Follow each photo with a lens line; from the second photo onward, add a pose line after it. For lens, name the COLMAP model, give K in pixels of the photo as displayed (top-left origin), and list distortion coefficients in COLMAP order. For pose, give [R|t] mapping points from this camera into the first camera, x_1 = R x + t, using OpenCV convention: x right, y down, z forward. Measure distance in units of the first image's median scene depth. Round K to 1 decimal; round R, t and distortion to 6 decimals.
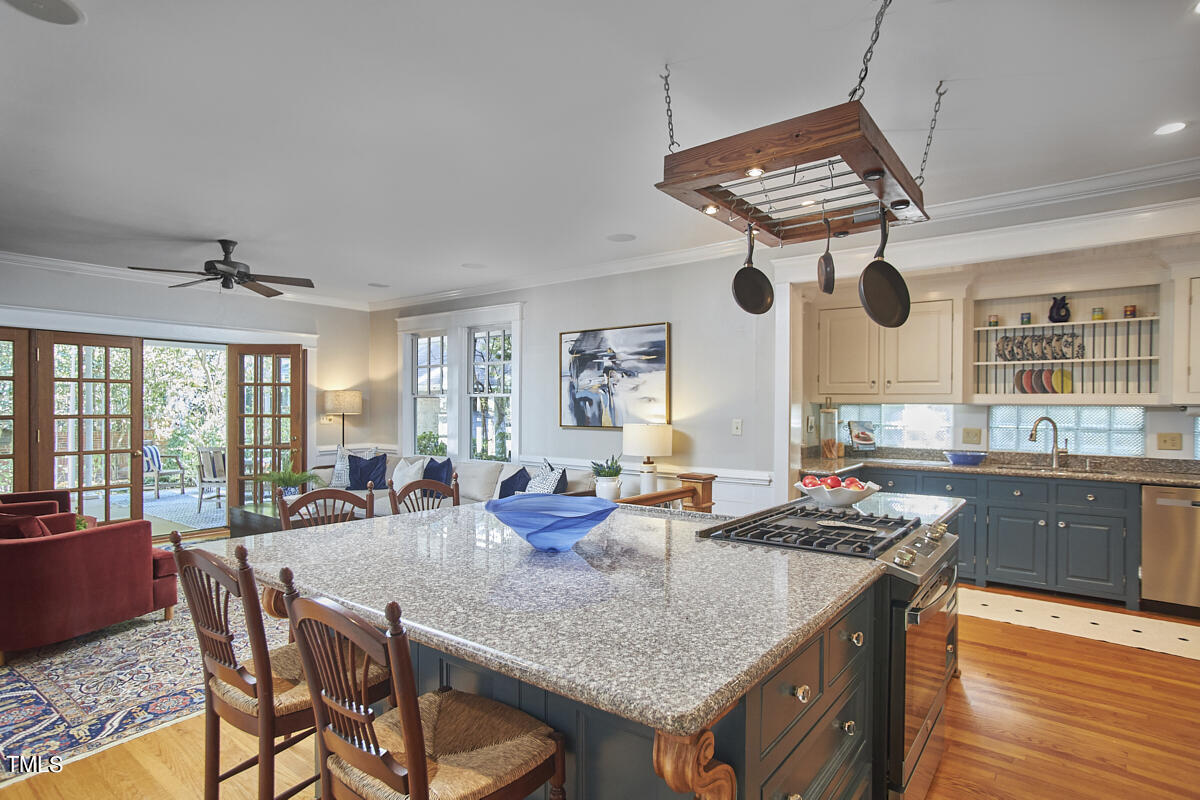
lens RADIAL K [[605.0, 0, 597.9], [0, 605.0, 415.1], [0, 0, 1]] dist [-0.031996, 0.000419]
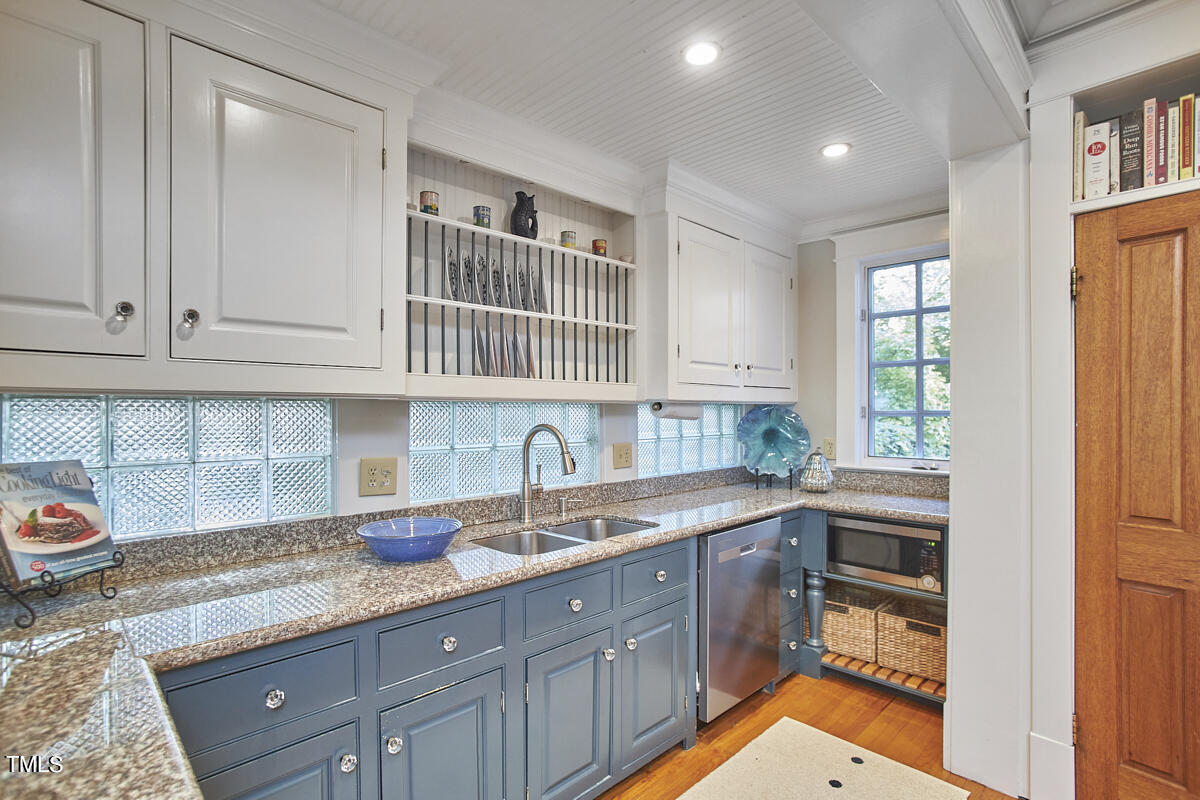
lens RADIAL K [[605.0, 0, 597.9], [0, 605.0, 415.1], [0, 0, 1]] dist [-0.031996, 0.000419]
pose [[0.107930, -0.022338, 0.993907, 0.261072], [0.008641, 0.999731, 0.021531, -0.015279], [-0.994121, 0.006264, 0.108094, 0.885734]]
